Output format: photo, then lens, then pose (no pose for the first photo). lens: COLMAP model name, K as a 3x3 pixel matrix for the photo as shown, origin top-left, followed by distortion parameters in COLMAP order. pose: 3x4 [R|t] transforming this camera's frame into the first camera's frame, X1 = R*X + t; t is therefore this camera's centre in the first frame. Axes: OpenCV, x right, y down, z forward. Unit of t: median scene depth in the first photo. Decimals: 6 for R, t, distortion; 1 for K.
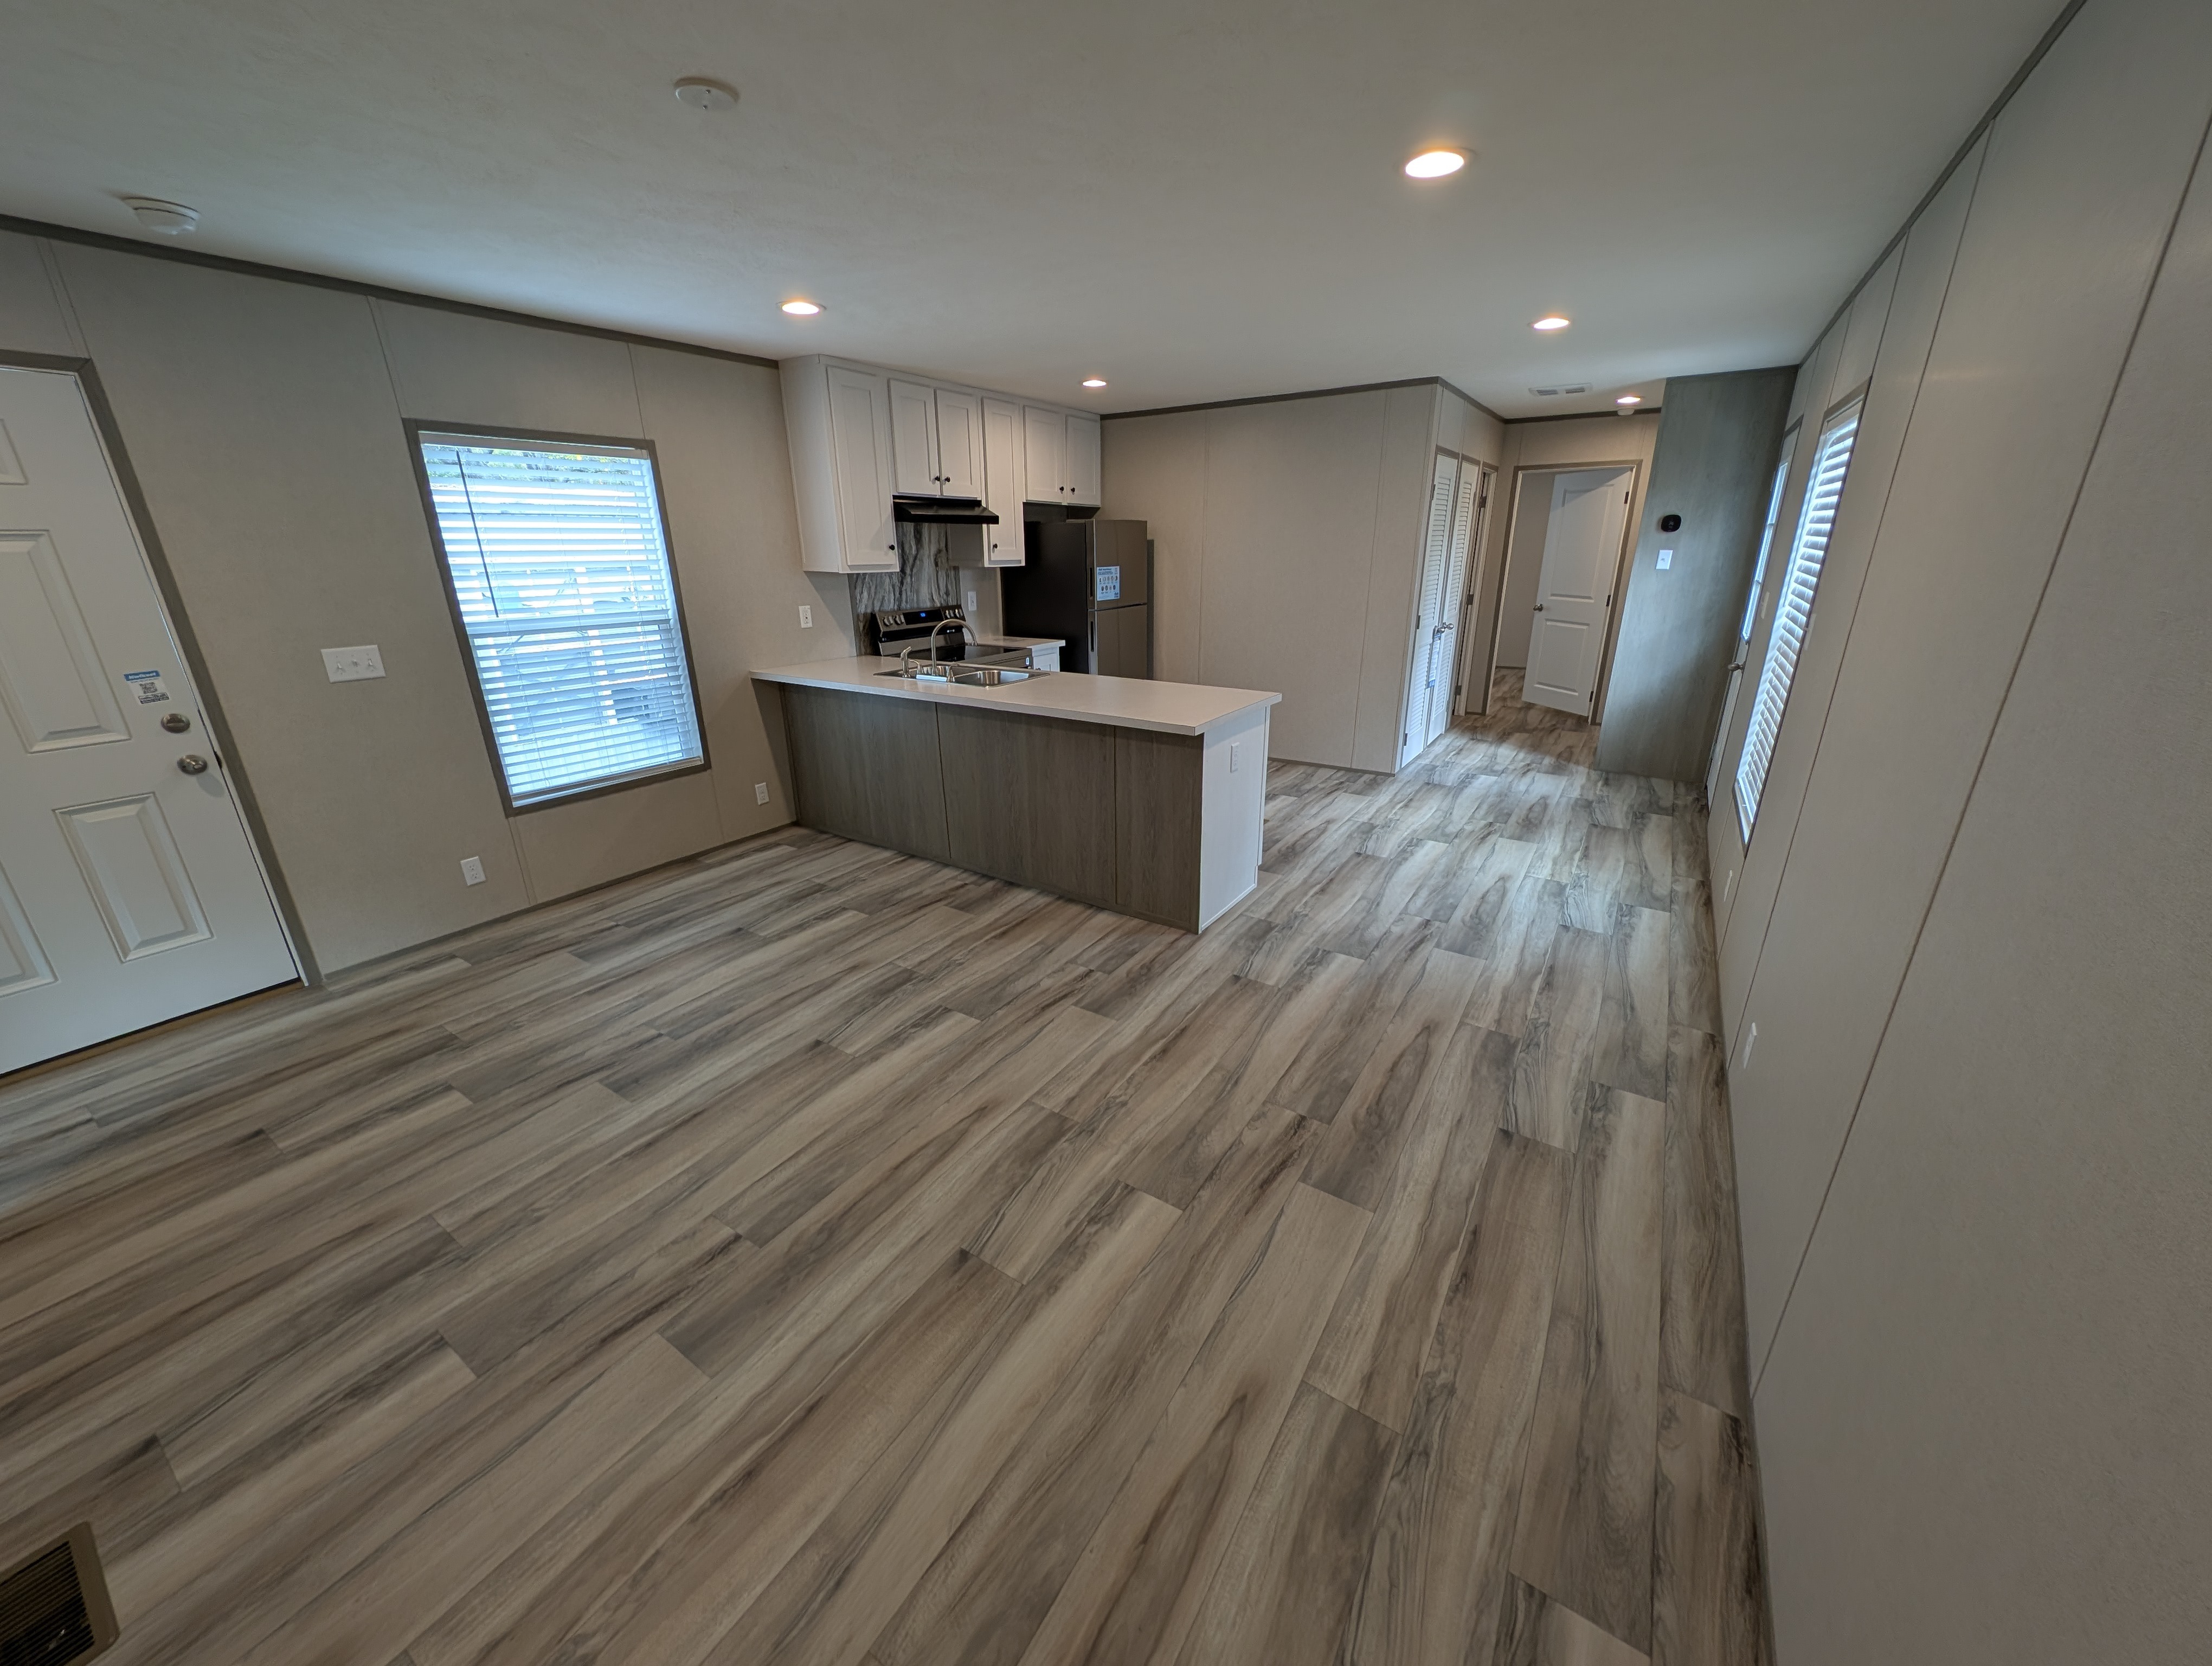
lens RADIAL K [[768.6, 0, 1104.3], [0, 768.6, 825.6], [0, 0, 1]] dist [0.009224, -0.000105]
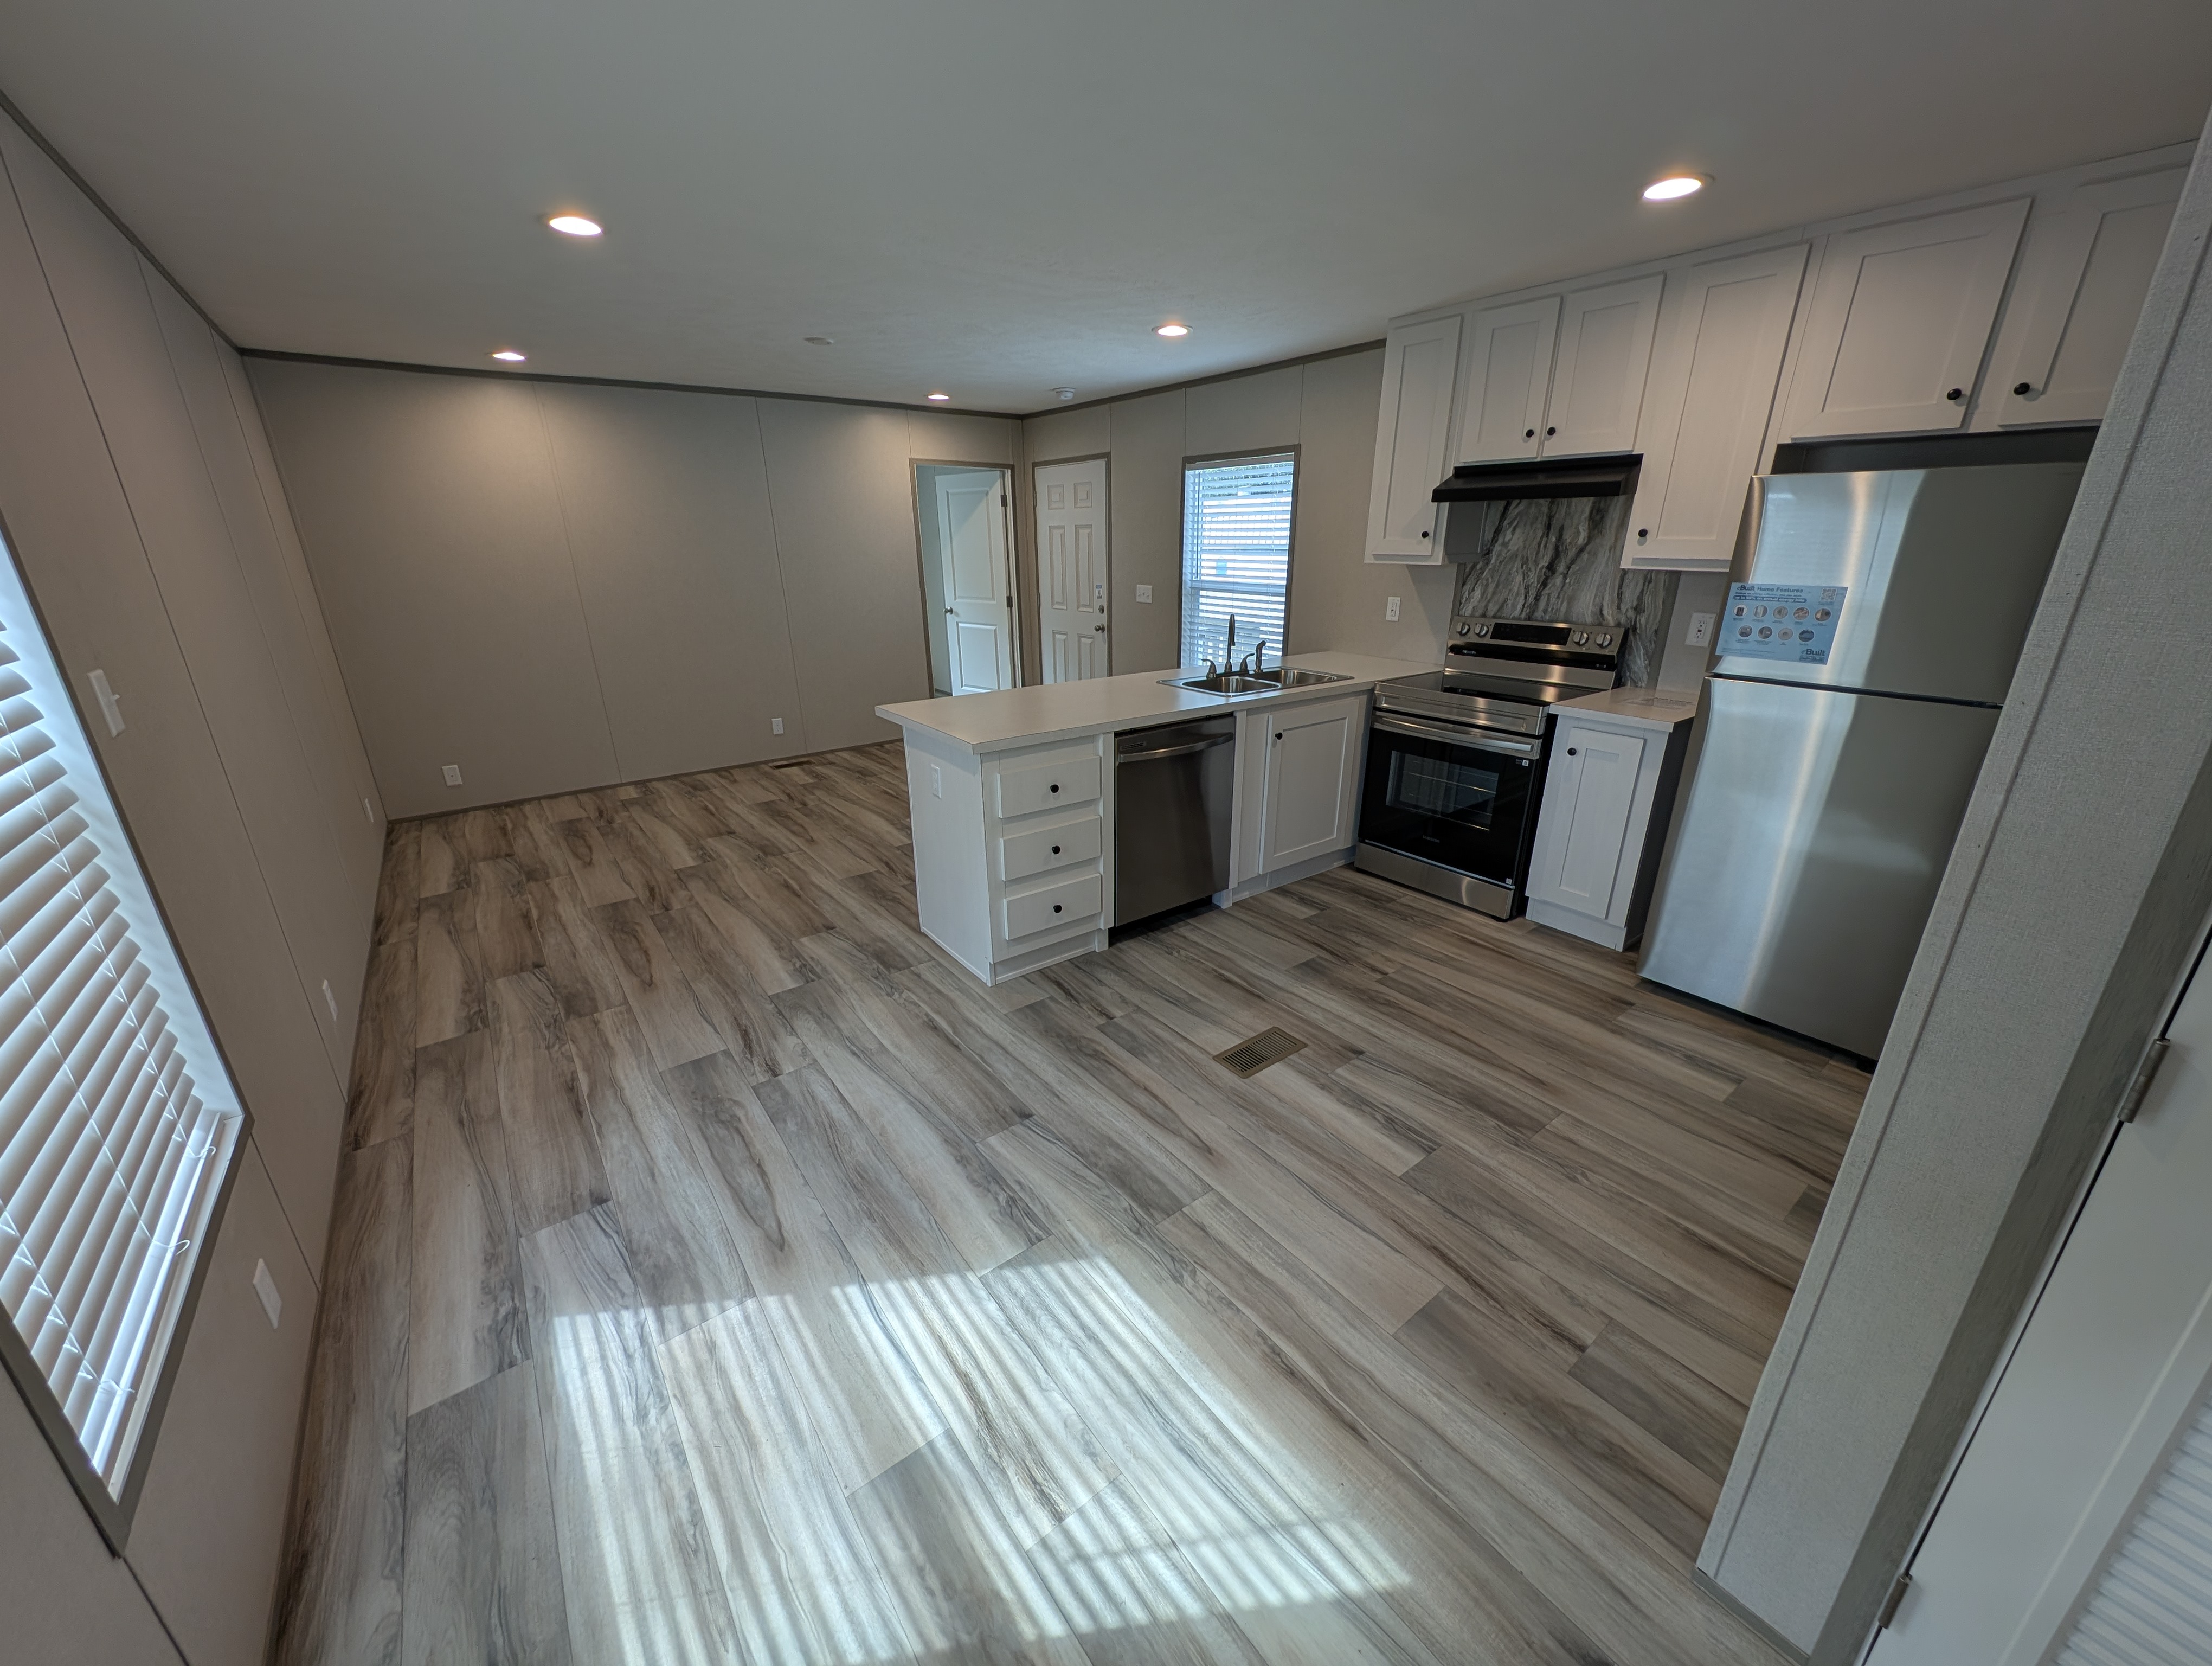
lens RADIAL K [[835.9, 0, 1106.1], [0, 835.9, 839.7], [0, 0, 1]] dist [0.023702, -0.016216]
pose [[-0.308914, 0.328274, -0.892641, 0.810799], [-0.331119, 0.842709, 0.424501, -0.408013], [0.891590, 0.426705, -0.151627, 1.123323]]
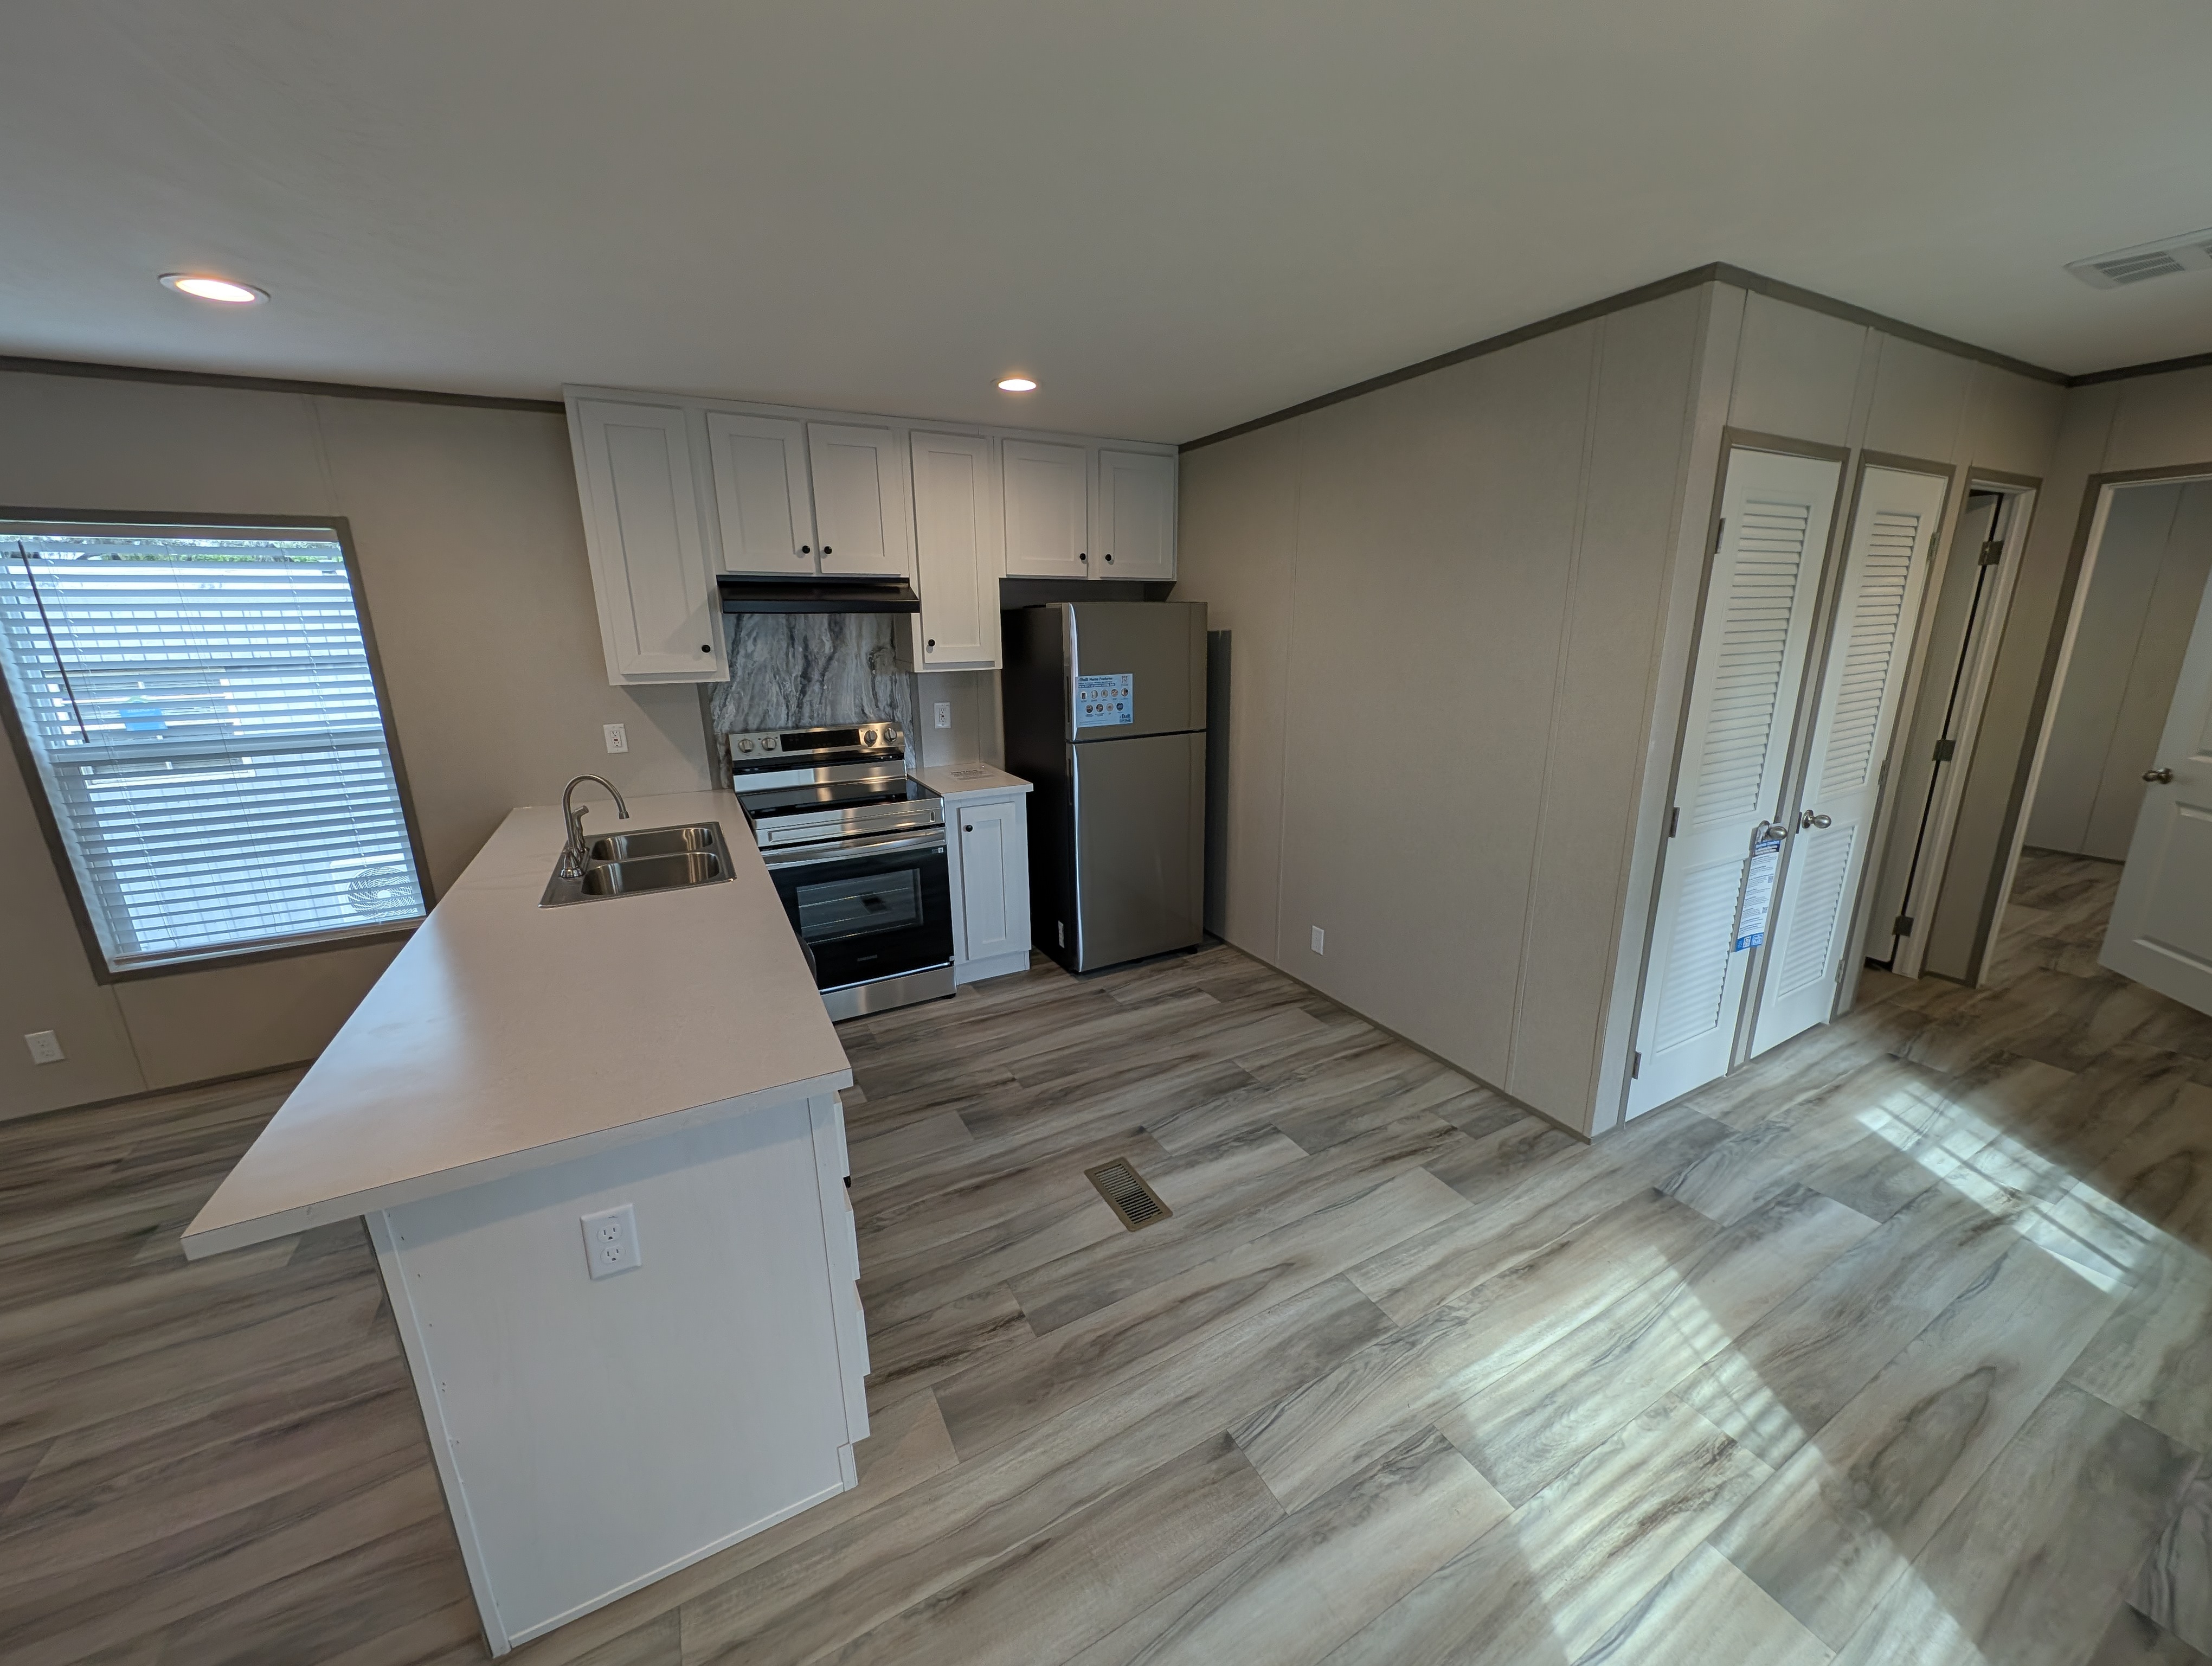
lens RADIAL K [[817.3, 0, 1133.5], [0, 817.3, 822.2], [0, 0, 1]] dist [0.001903, -0.005203]
pose [[0.893425, 0.099636, -0.438023, 0.459919], [-0.148012, 0.985934, -0.077629, -0.239633], [0.424127, 0.134188, 0.895606, 0.613740]]
